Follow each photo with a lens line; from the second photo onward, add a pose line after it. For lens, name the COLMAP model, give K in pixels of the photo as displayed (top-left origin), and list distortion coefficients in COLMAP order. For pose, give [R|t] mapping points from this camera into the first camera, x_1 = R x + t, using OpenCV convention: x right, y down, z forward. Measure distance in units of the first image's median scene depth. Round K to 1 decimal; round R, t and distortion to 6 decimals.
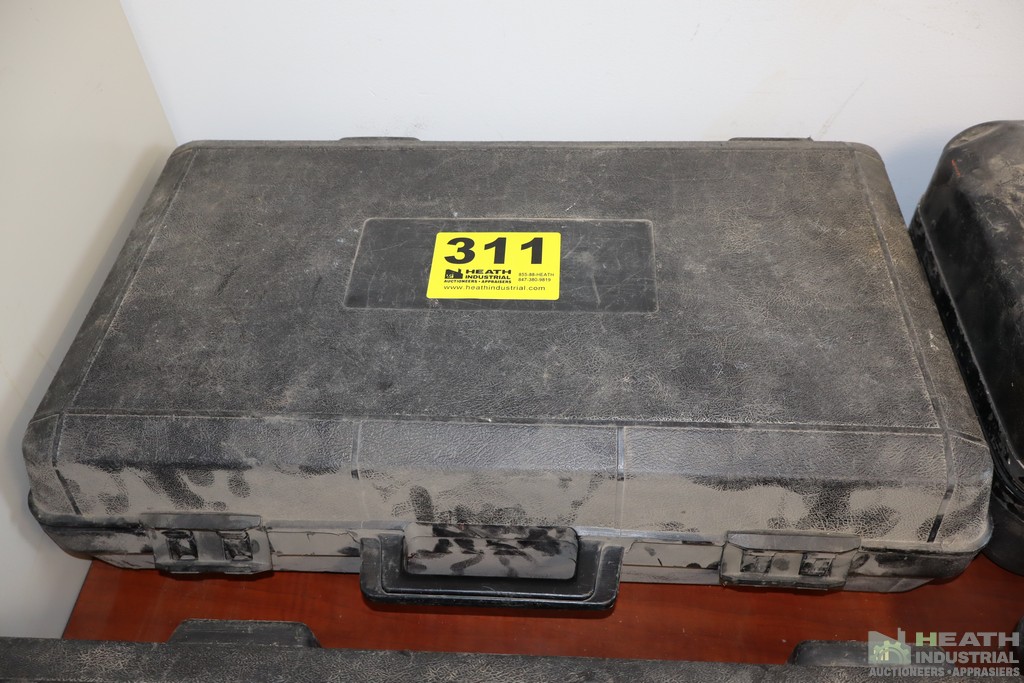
lens RADIAL K [[850.9, 0, 512.0], [0, 850.9, 341.5], [0, 0, 1]] dist [-0.008896, 0.000870]
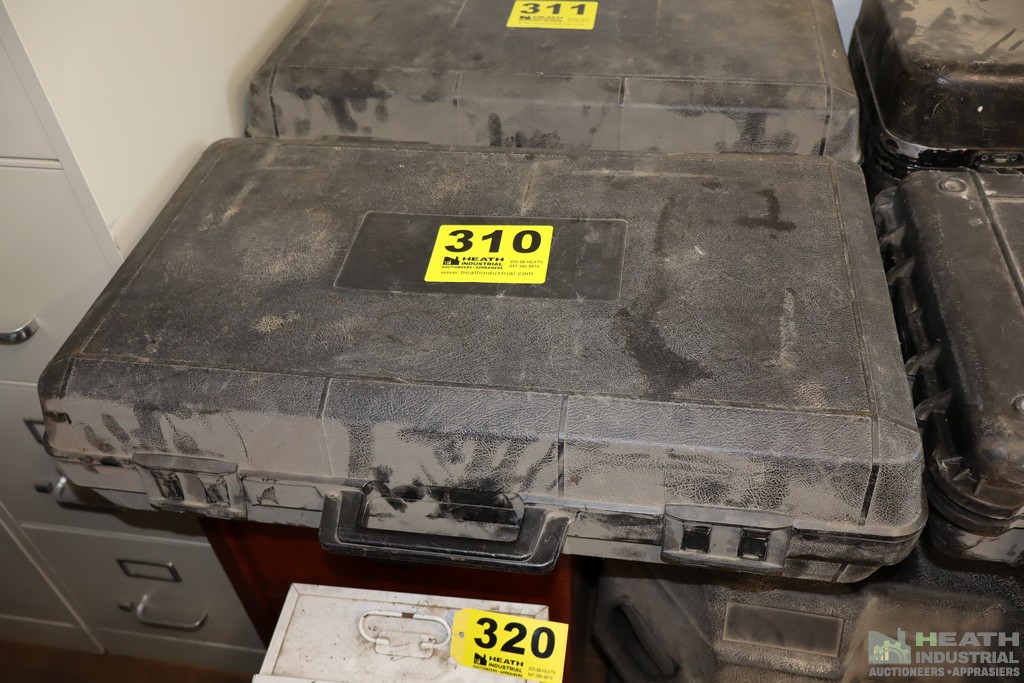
lens RADIAL K [[850.9, 0, 512.0], [0, 850.9, 341.5], [0, 0, 1]] dist [-0.008896, 0.000870]
pose [[0.994800, 0.072836, -0.071193, 0.065791], [-0.078074, 0.994213, -0.073792, 0.688369], [0.065407, 0.078967, 0.994729, -0.529434]]
